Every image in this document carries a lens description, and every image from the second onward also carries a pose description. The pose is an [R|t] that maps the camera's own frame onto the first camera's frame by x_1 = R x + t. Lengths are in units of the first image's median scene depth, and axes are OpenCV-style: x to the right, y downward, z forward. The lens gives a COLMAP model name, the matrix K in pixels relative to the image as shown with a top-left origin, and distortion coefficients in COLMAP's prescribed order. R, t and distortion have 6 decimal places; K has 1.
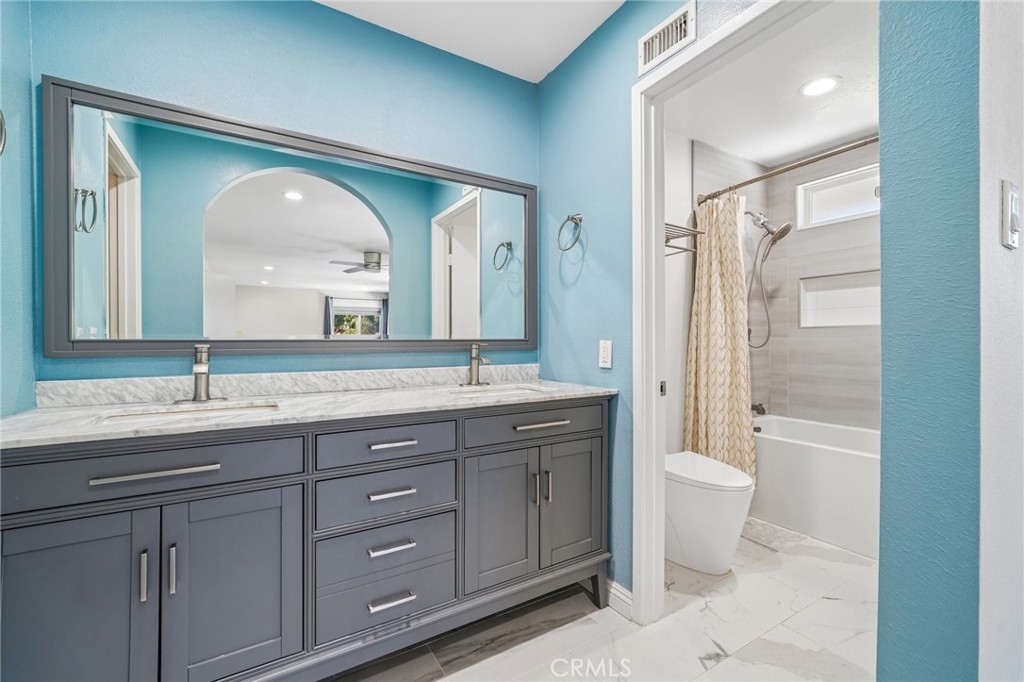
lens RADIAL K [[424.0, 0, 495.2], [0, 424.0, 342.3], [0, 0, 1]] dist [-0.007966, 0.002600]
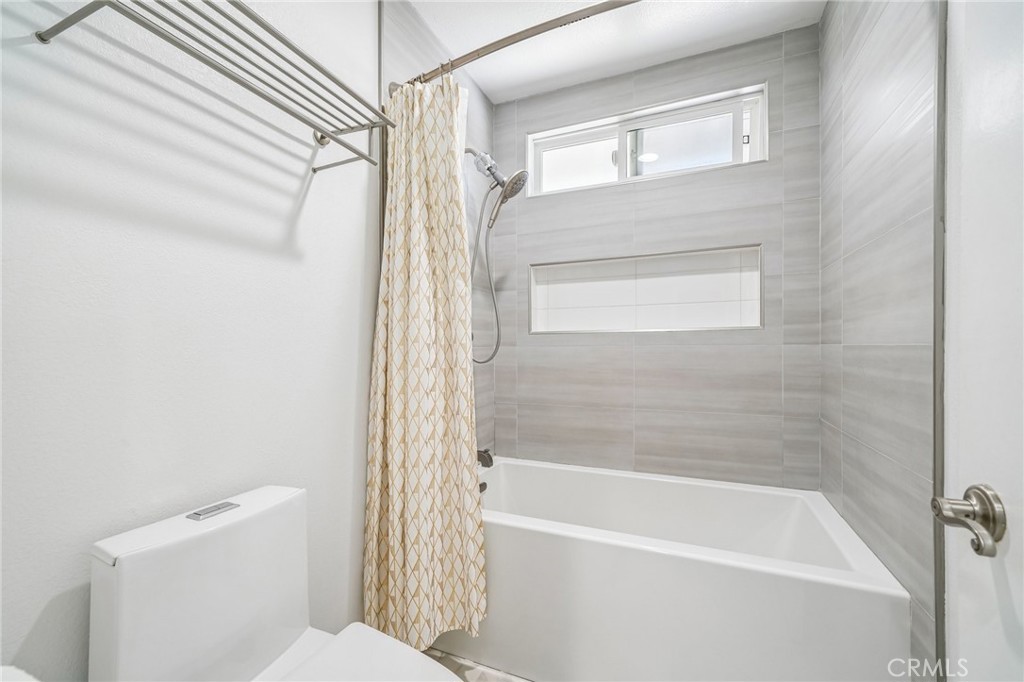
lens RADIAL K [[424.0, 0, 507.5], [0, 424.0, 344.5], [0, 0, 1]] dist [-0.007966, 0.002600]
pose [[0.796499, 0.003132, 0.604632, 0.290073], [0.005284, 0.999912, -0.012141, -0.007875], [-0.604617, 0.012865, 0.796413, 0.514563]]
